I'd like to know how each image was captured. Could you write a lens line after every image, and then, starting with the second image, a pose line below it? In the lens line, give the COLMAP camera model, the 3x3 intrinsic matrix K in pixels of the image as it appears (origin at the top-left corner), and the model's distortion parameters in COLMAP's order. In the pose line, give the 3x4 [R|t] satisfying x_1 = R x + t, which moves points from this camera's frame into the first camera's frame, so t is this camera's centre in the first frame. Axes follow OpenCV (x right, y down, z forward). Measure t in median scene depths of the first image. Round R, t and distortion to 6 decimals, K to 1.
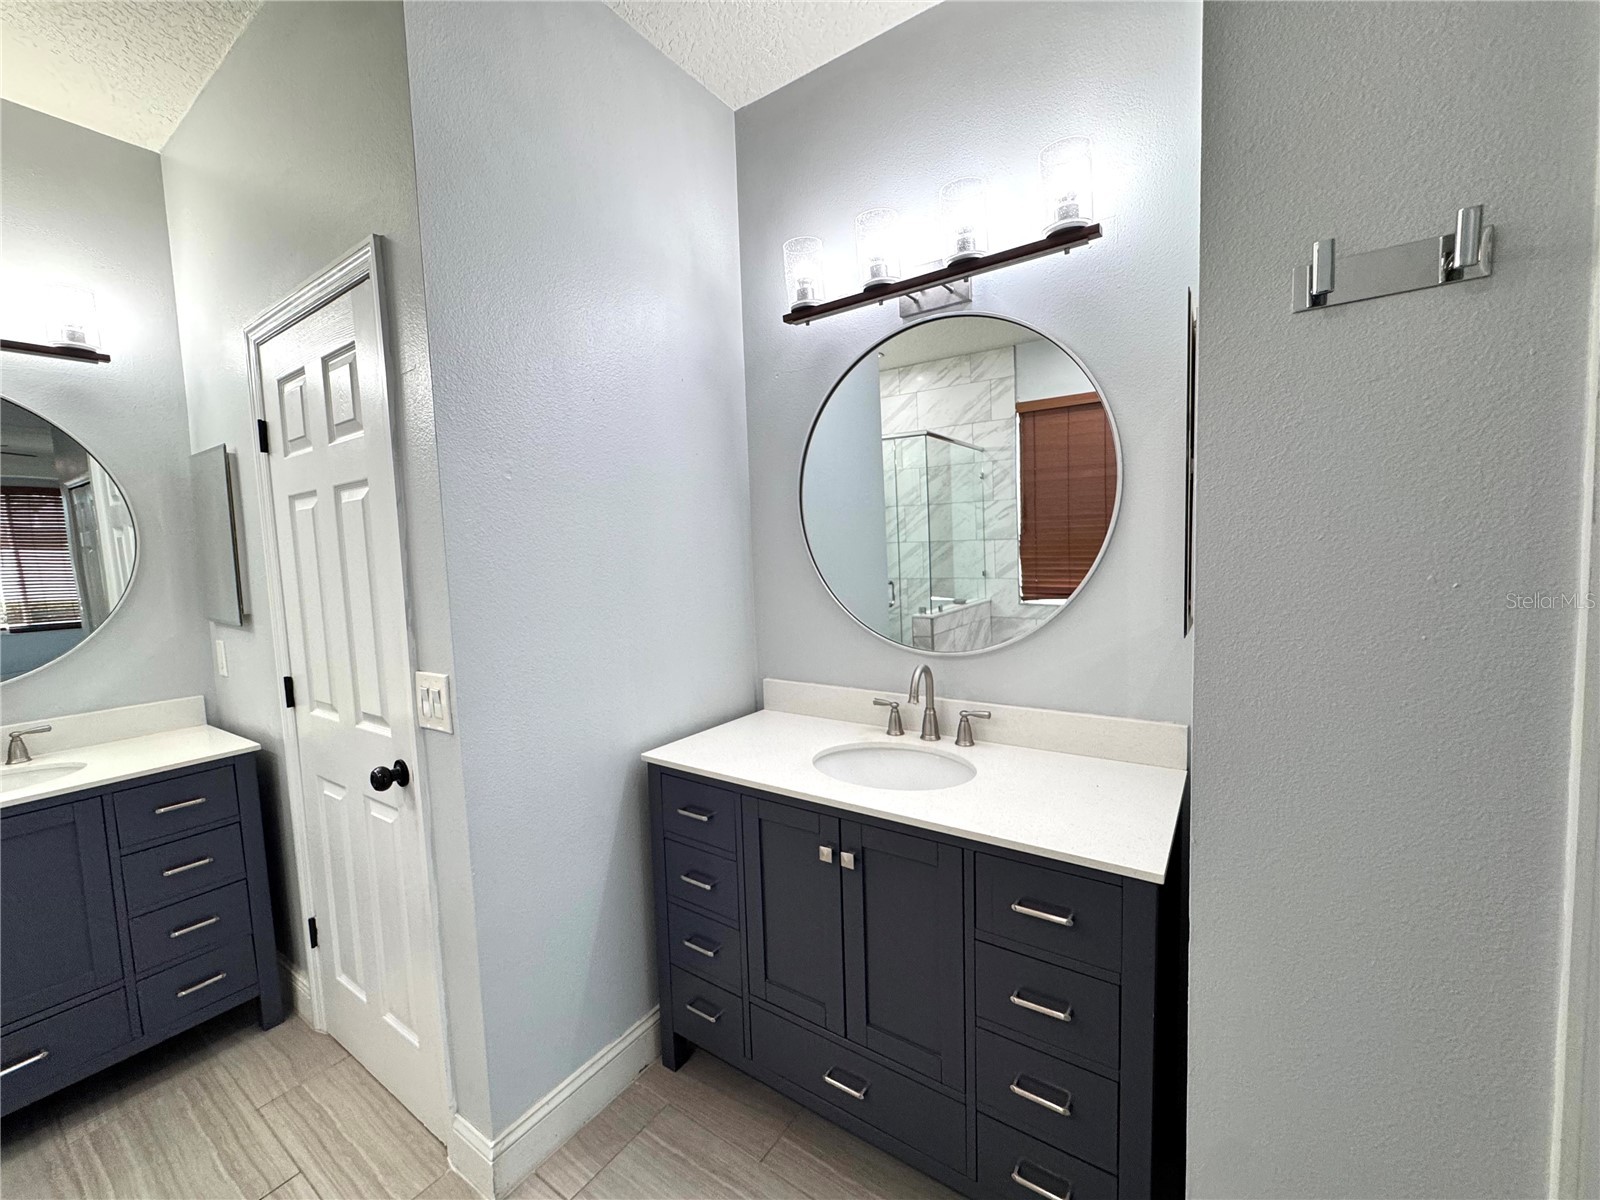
lens RADIAL K [[638.6, 0, 792.6], [0, 638.6, 596.7], [0, 0, 1]] dist [-0.006520, 0.001825]
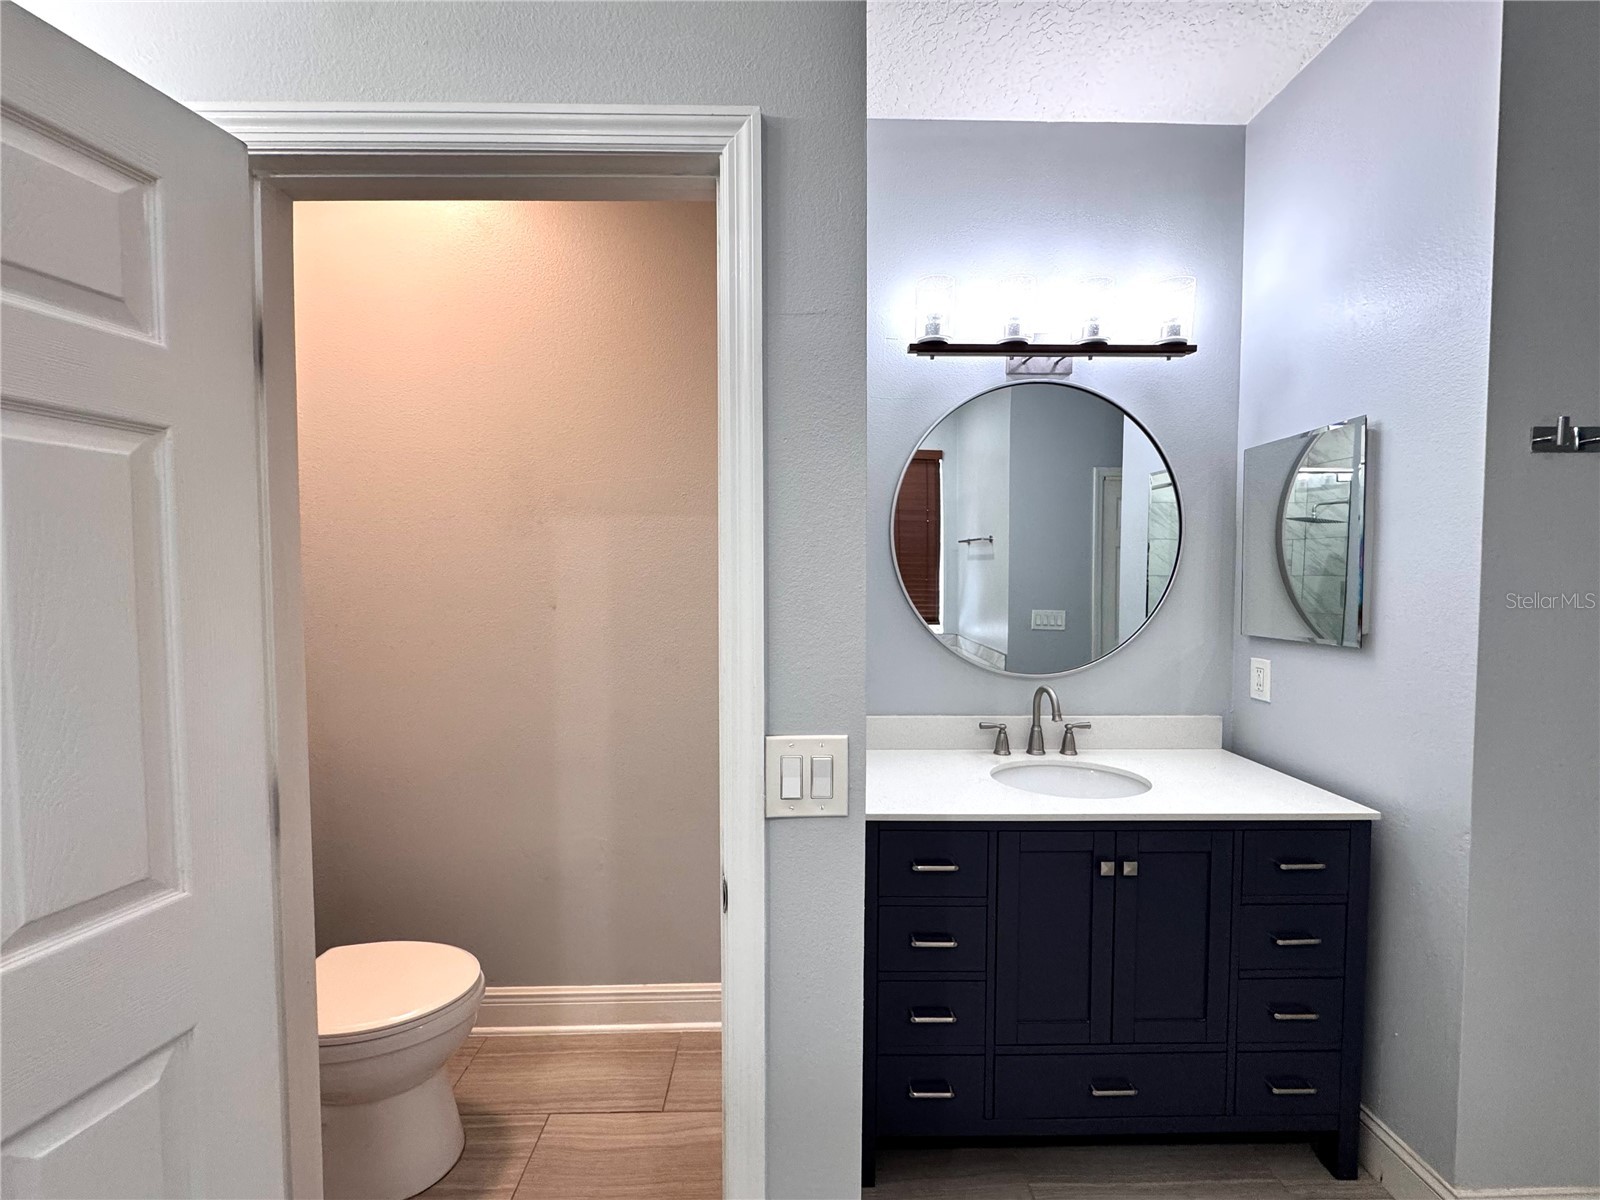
lens RADIAL K [[638.6, 0, 793.4], [0, 638.6, 598.6], [0, 0, 1]] dist [-0.006520, 0.001825]
pose [[0.818165, 0.016074, 0.574759, -0.805692], [0.011774, 0.998931, -0.044697, -0.001330], [-0.574863, 0.043337, 0.817101, 0.341010]]
